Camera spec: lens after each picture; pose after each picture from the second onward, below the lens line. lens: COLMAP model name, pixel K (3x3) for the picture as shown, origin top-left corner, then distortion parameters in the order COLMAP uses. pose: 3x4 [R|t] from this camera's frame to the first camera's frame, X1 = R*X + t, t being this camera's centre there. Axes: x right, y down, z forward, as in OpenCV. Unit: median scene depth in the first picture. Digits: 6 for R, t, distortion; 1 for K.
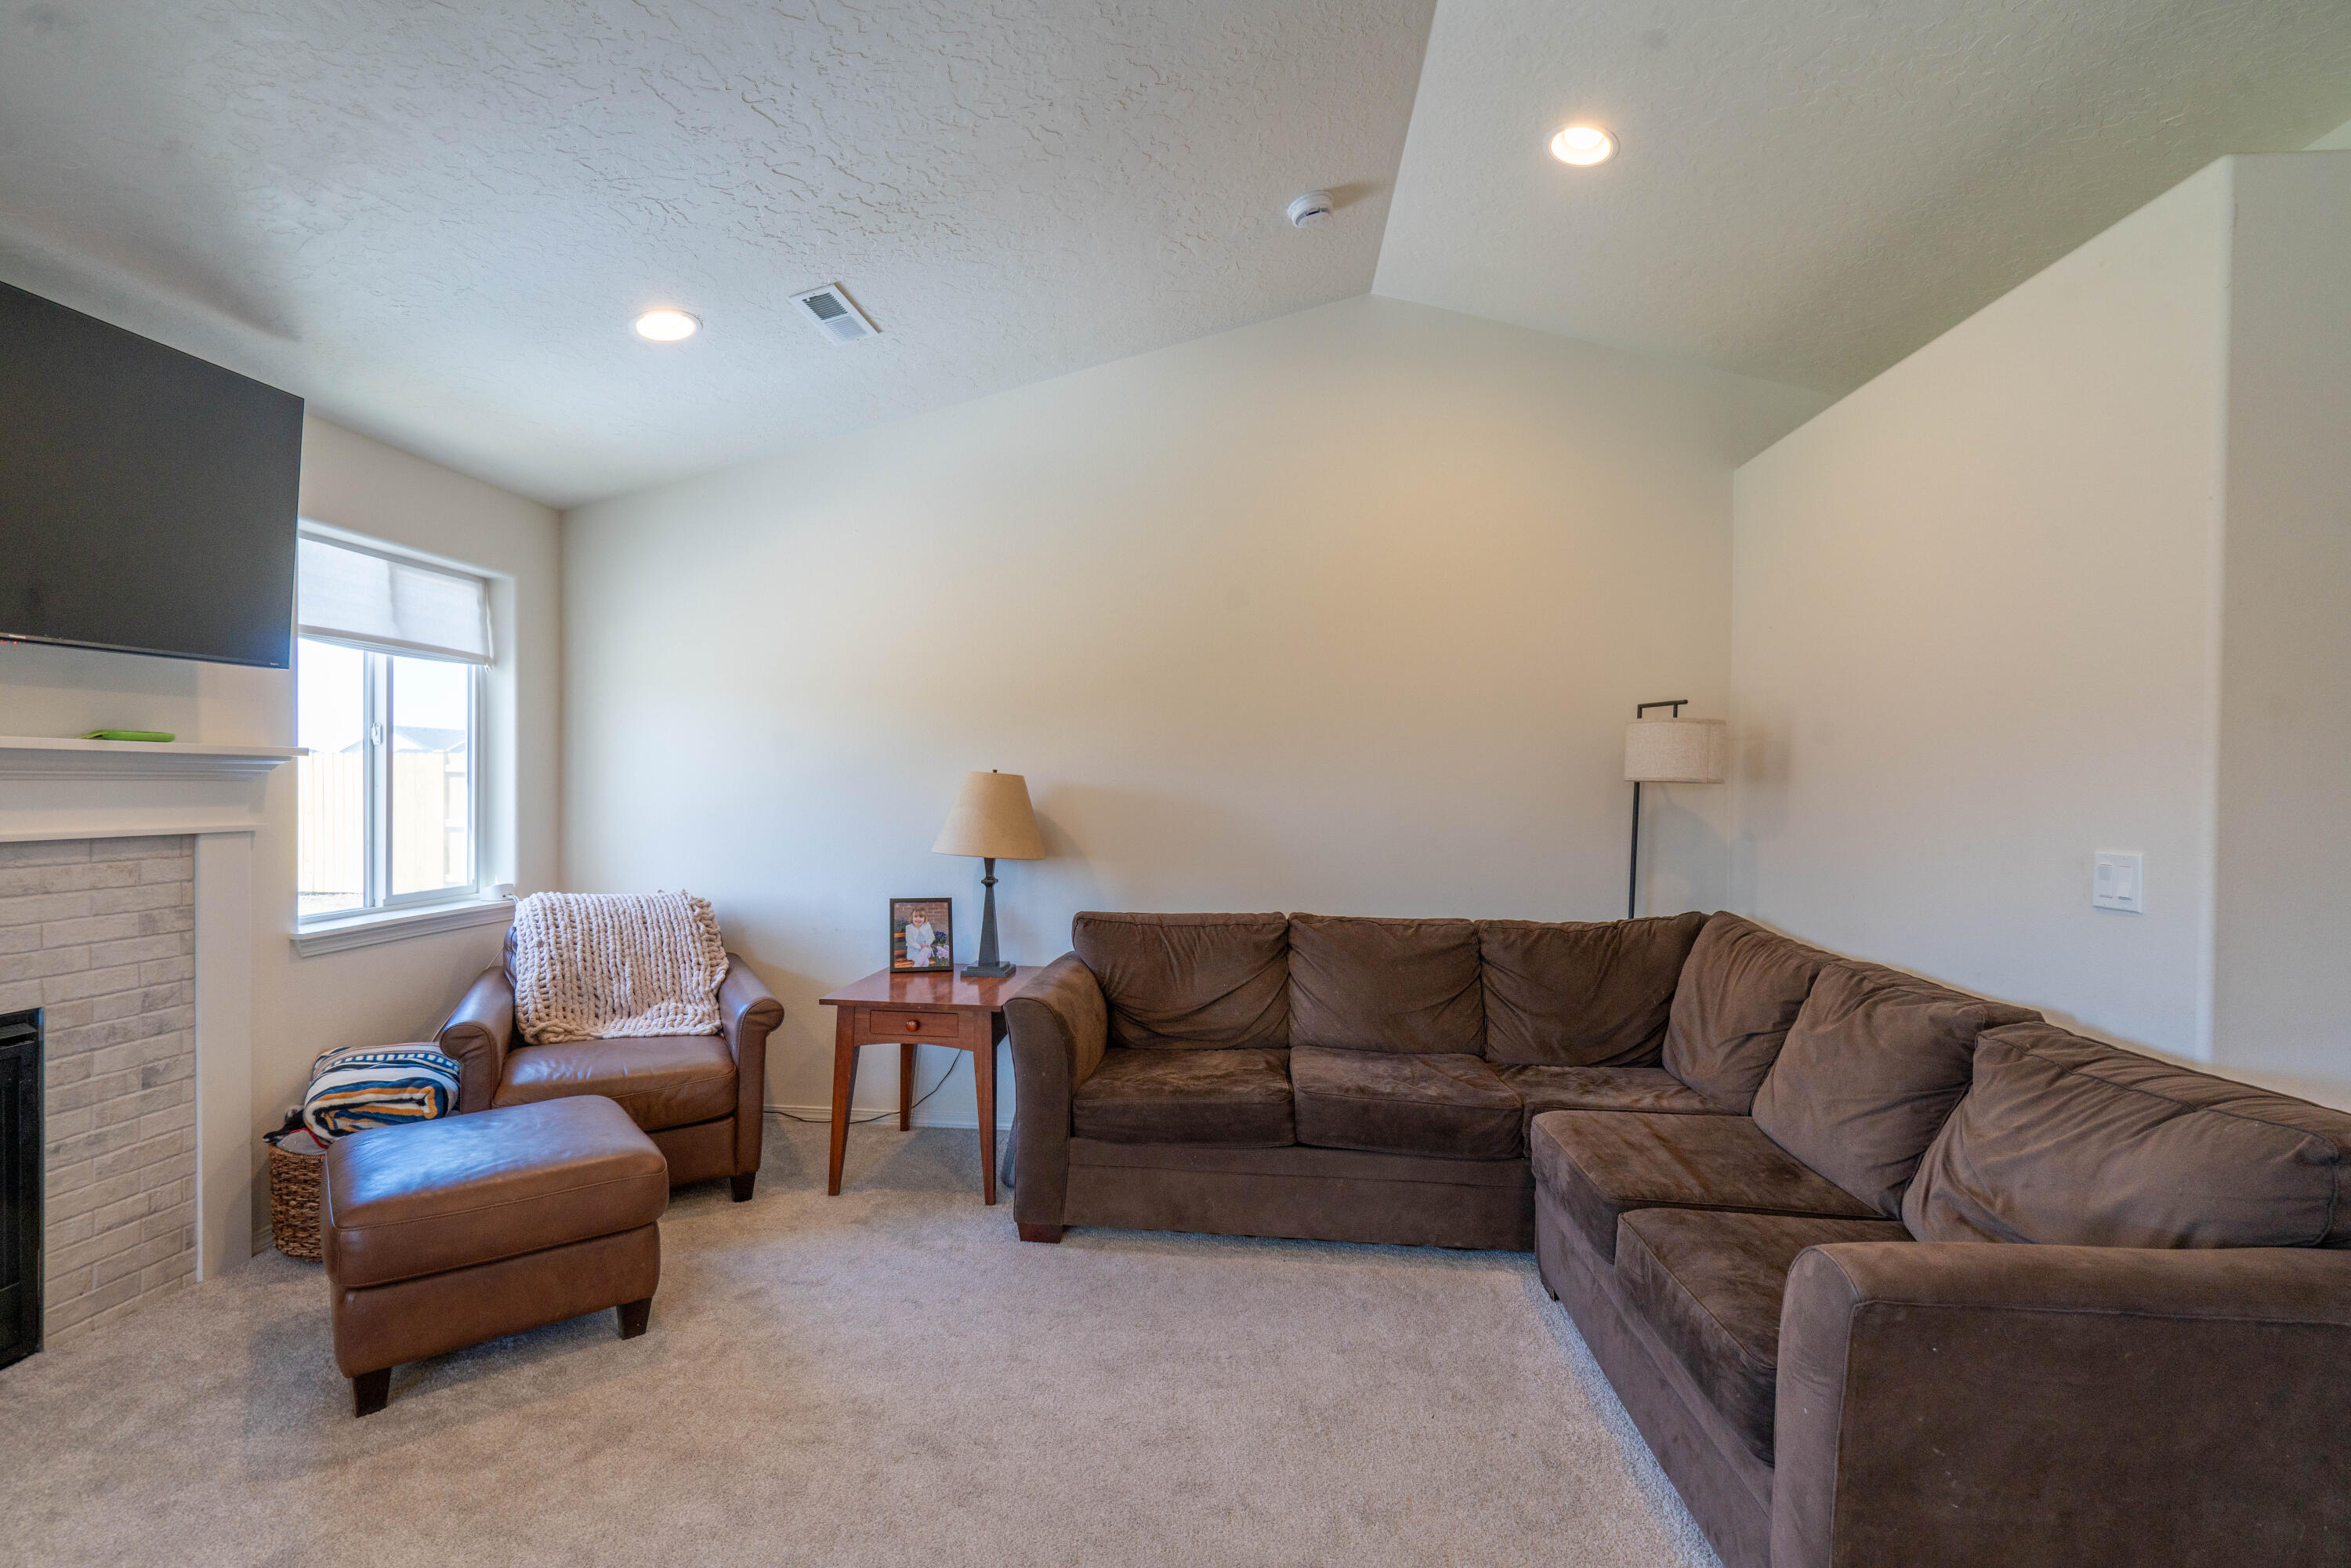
lens RADIAL K [[1068.6, 0, 1163.3], [0, 1068.6, 790.1], [0, 0, 1]] dist [-0.006547, 0.003353]
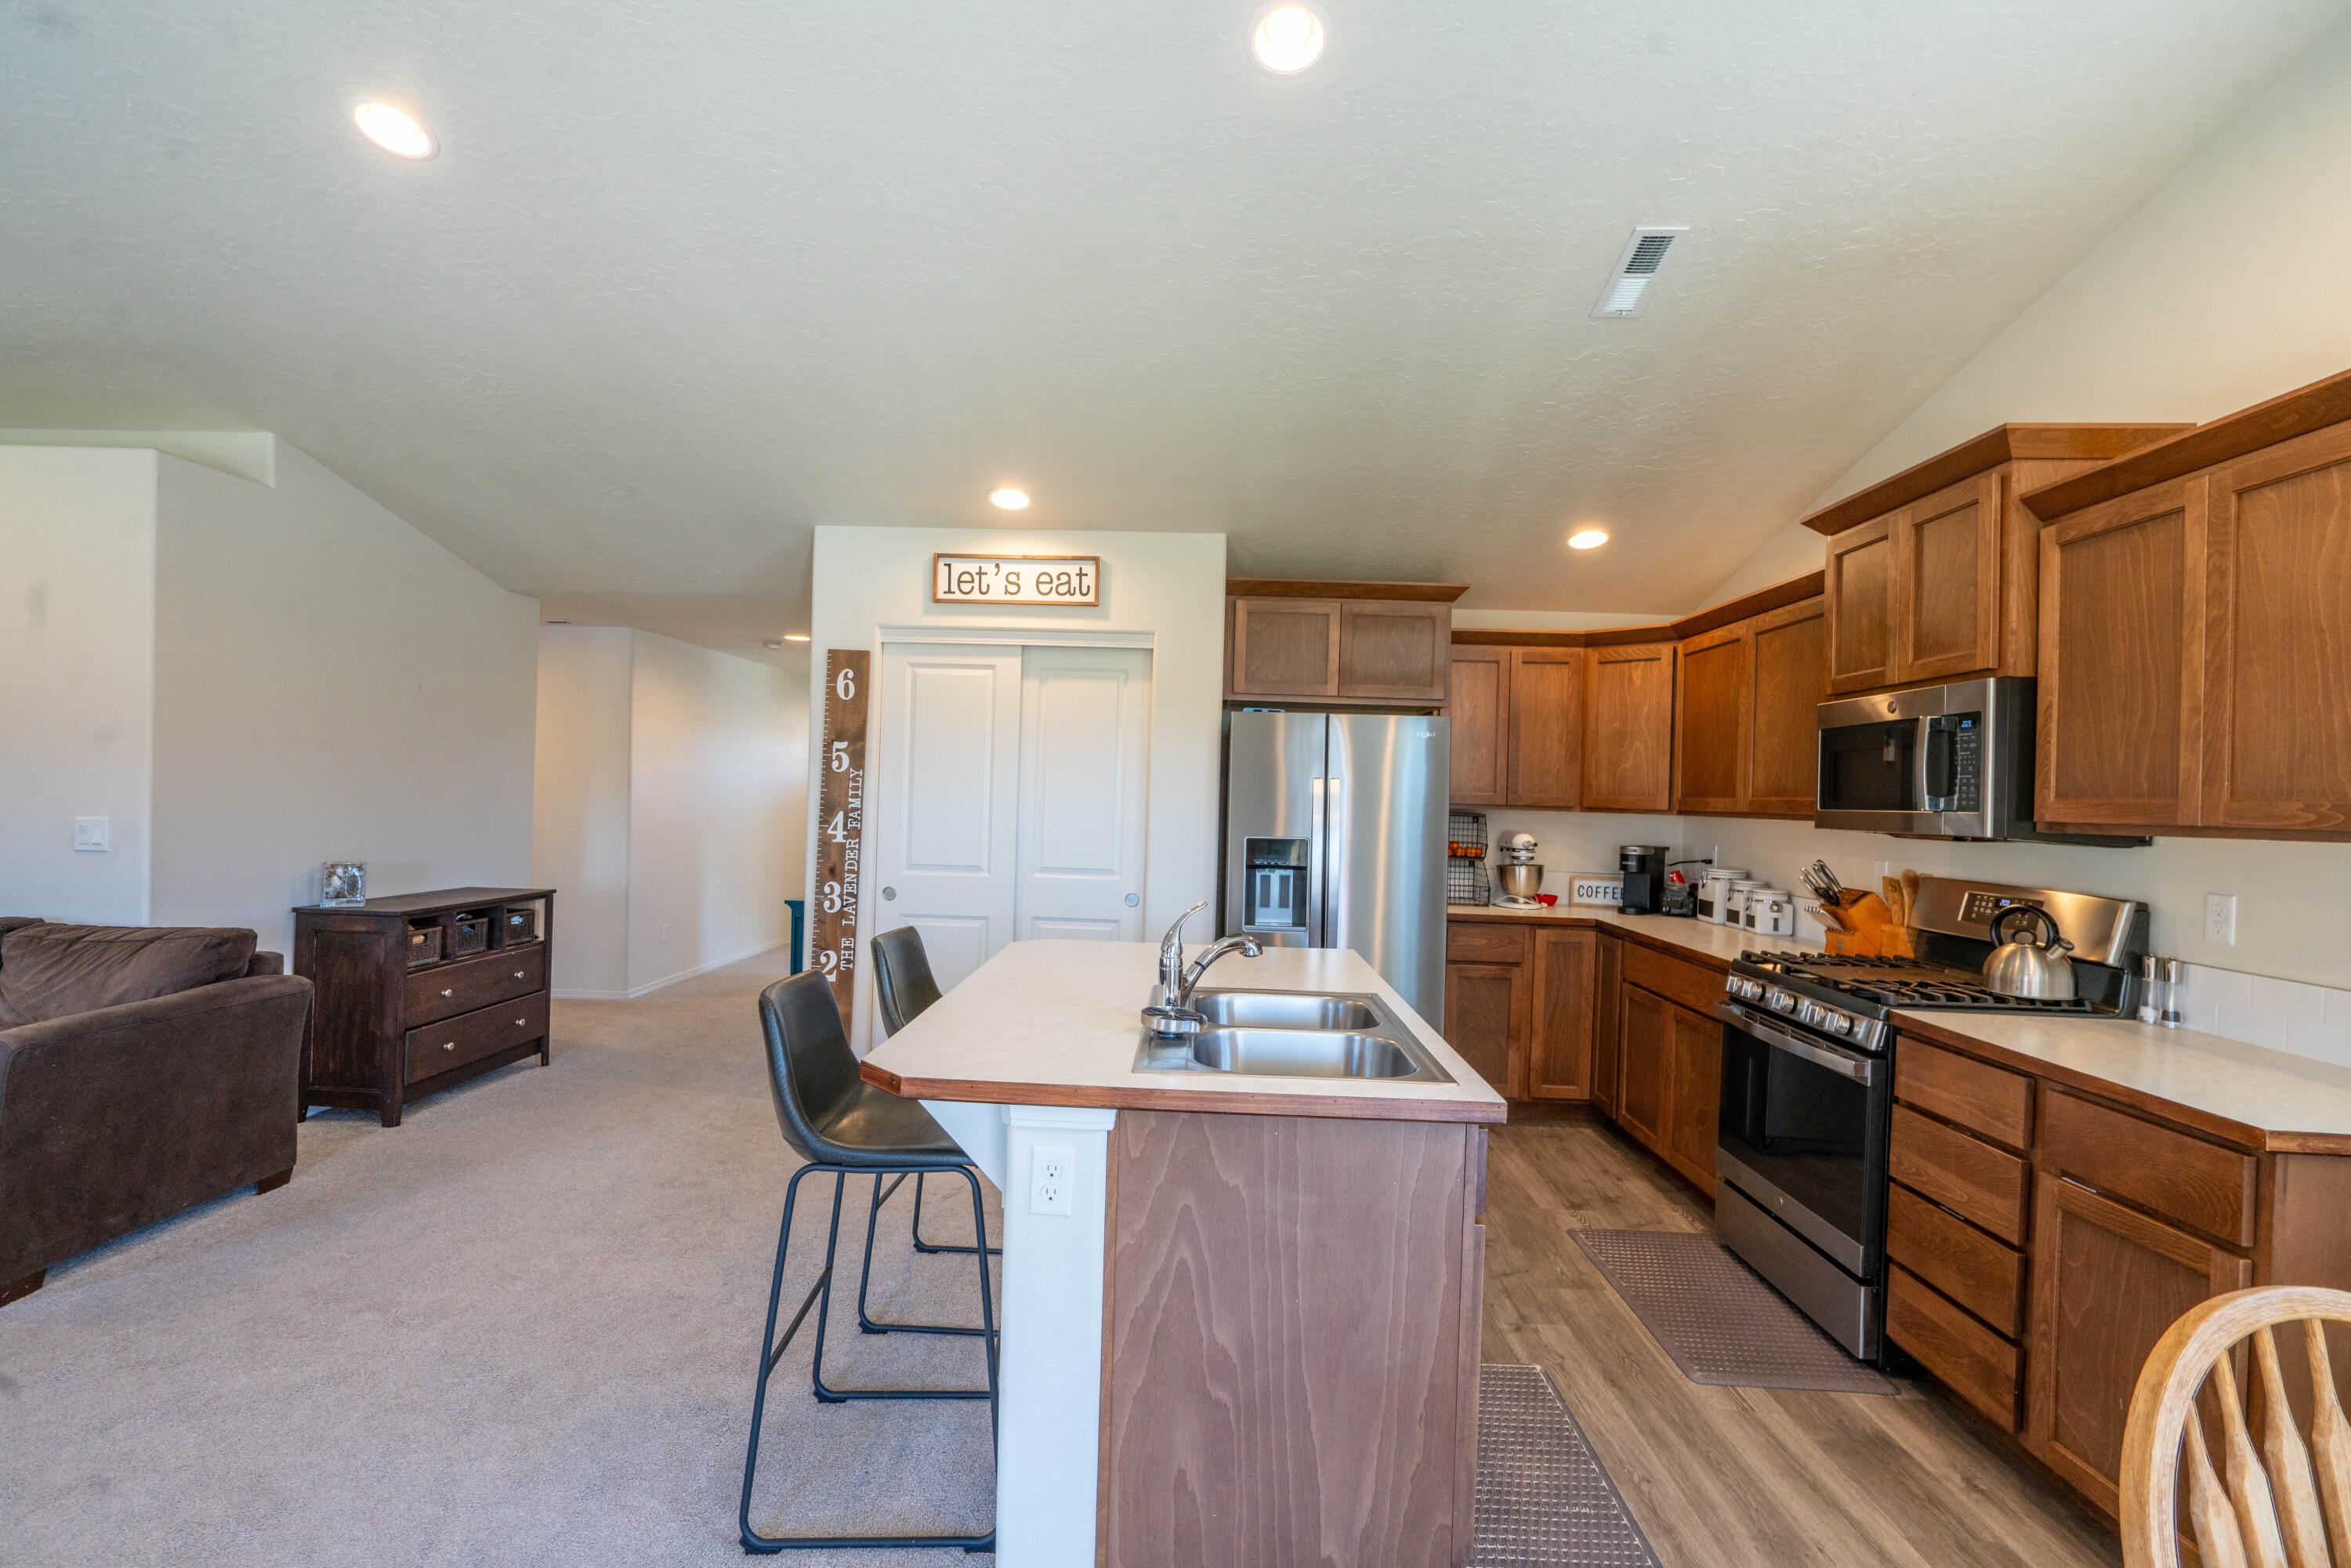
lens RADIAL K [[1068.6, 0, 1165.7], [0, 1068.6, 797.9], [0, 0, 1]] dist [-0.006547, 0.003353]
pose [[-0.048821, -0.020679, 0.998593, -0.631718], [-0.019824, 0.999609, 0.019731, -0.029163], [-0.998611, -0.018833, -0.049212, -0.452805]]
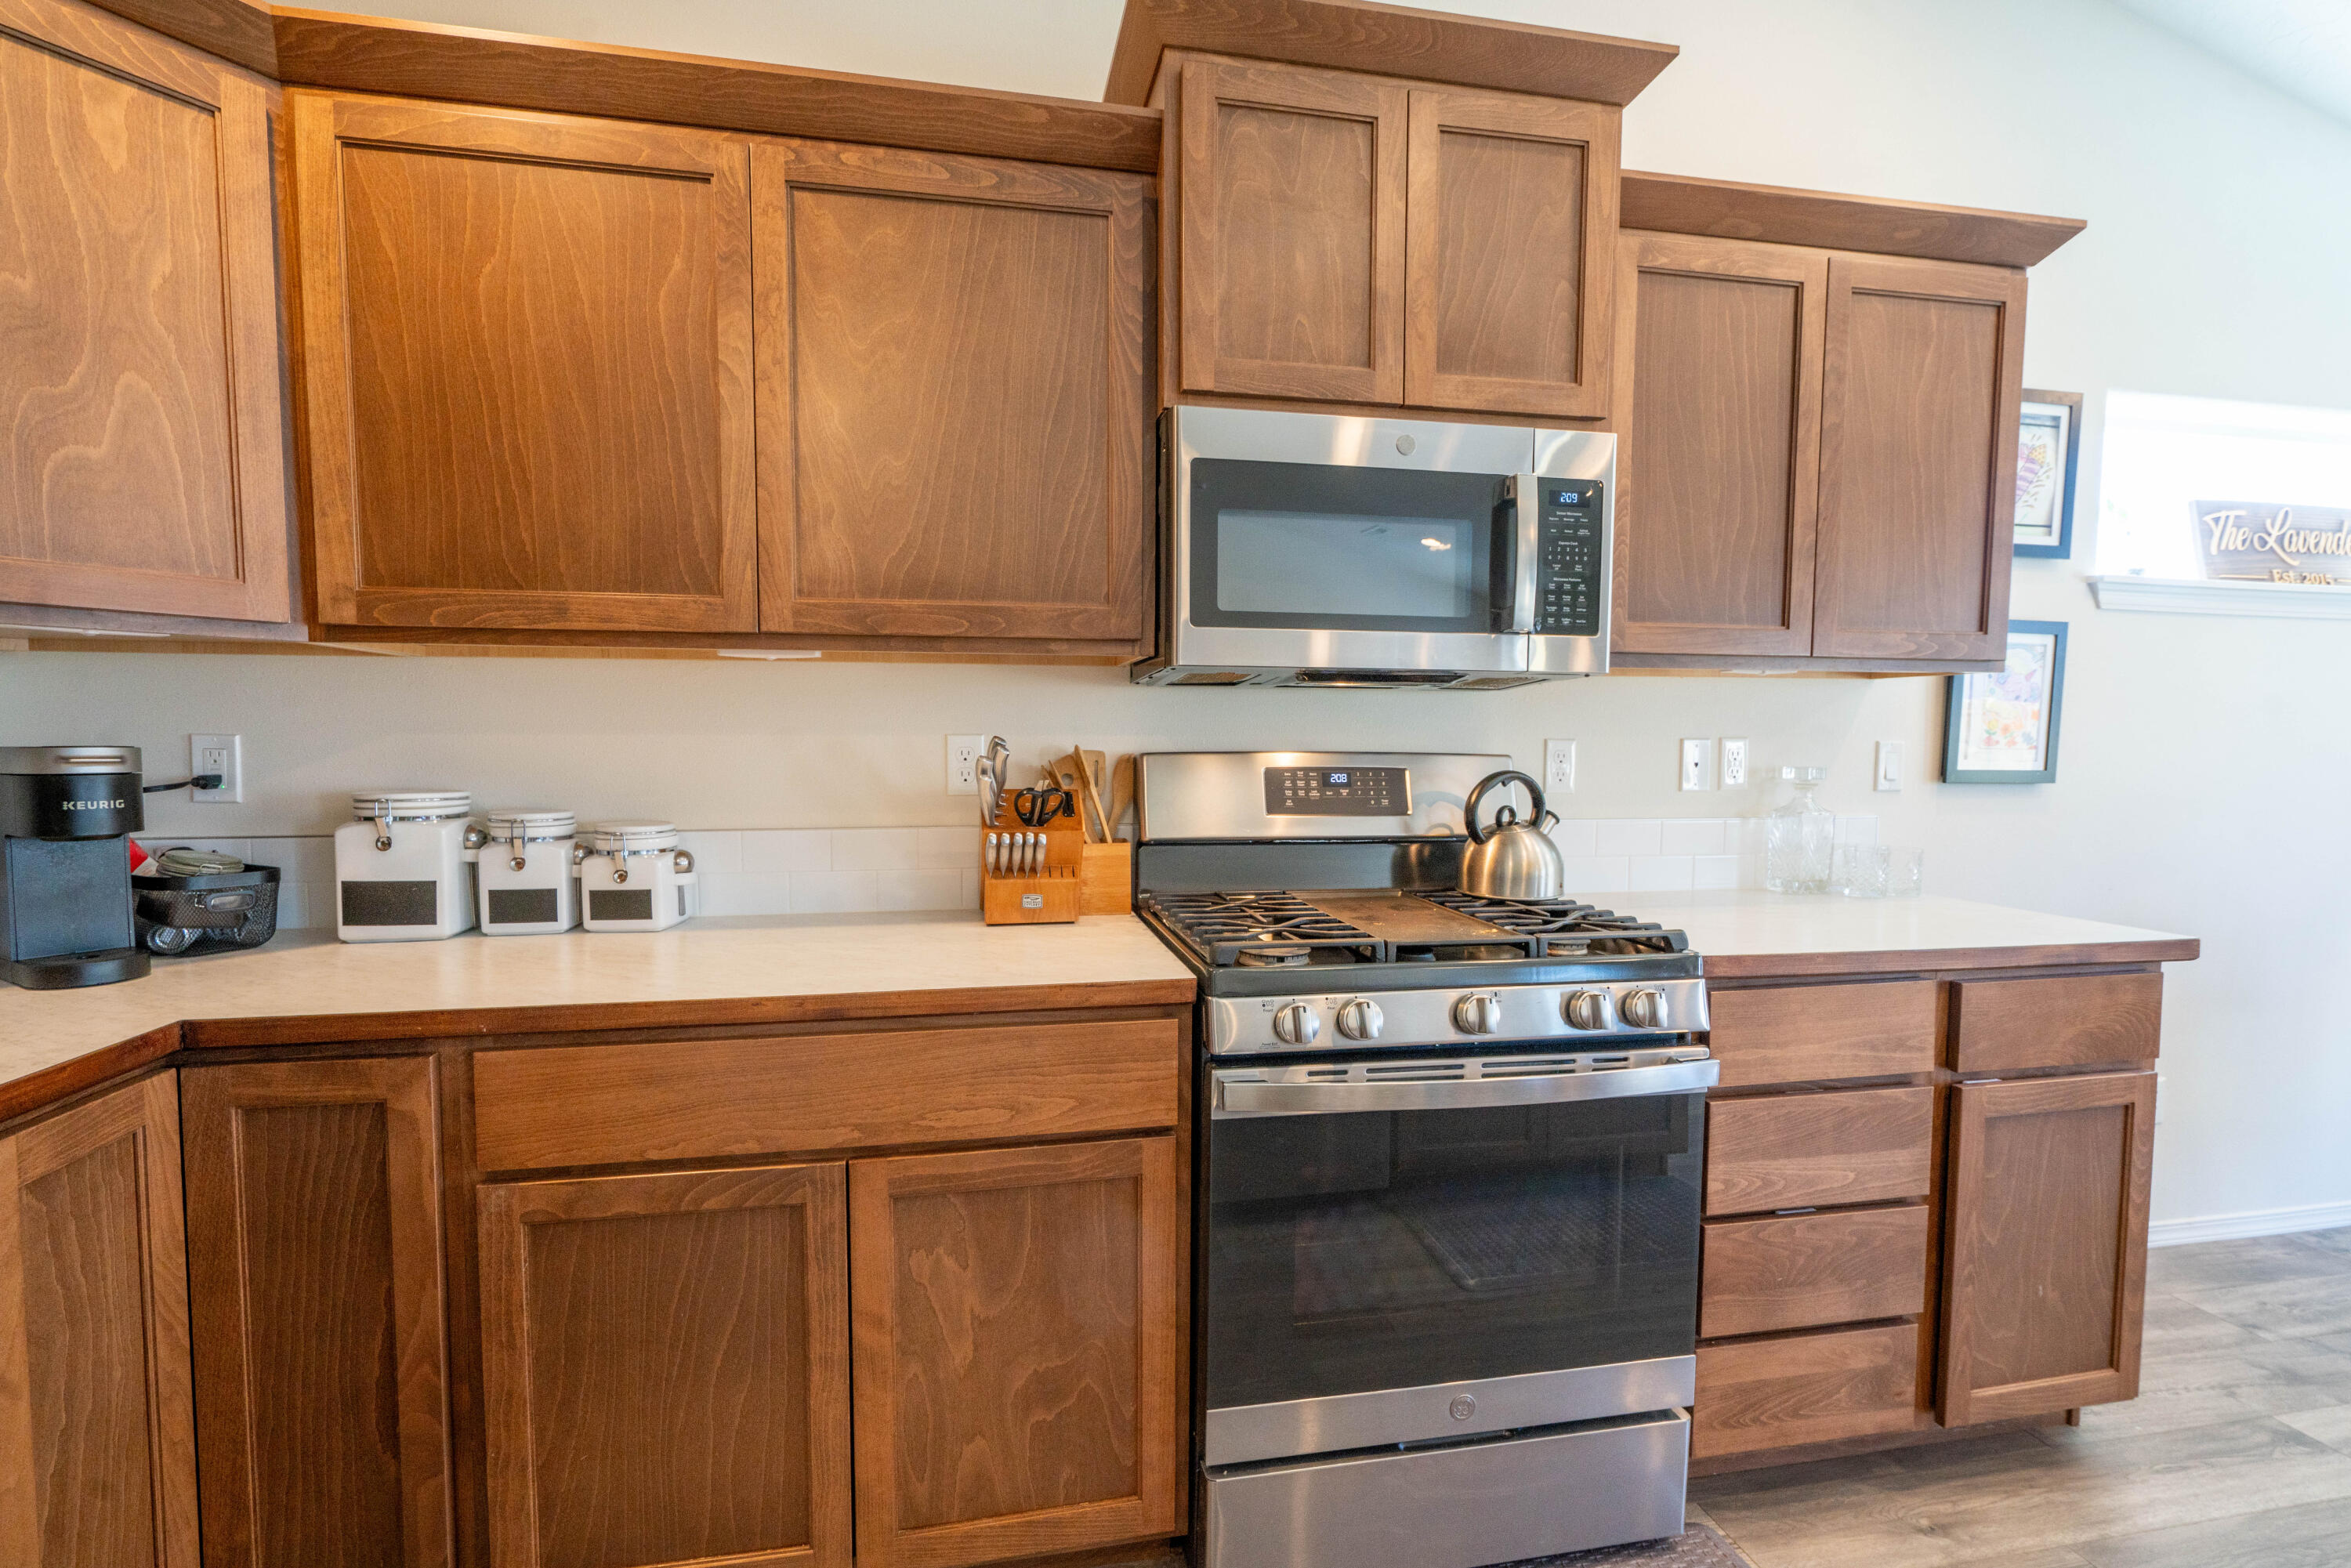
lens RADIAL K [[1068.6, 0, 1174.2], [0, 1068.6, 798.7], [0, 0, 1]] dist [-0.006547, 0.003353]
pose [[-0.960969, -0.003264, -0.276637, 0.602588], [-0.022430, 0.997558, 0.066144, 0.042636], [0.275746, 0.069767, -0.958695, -0.660479]]
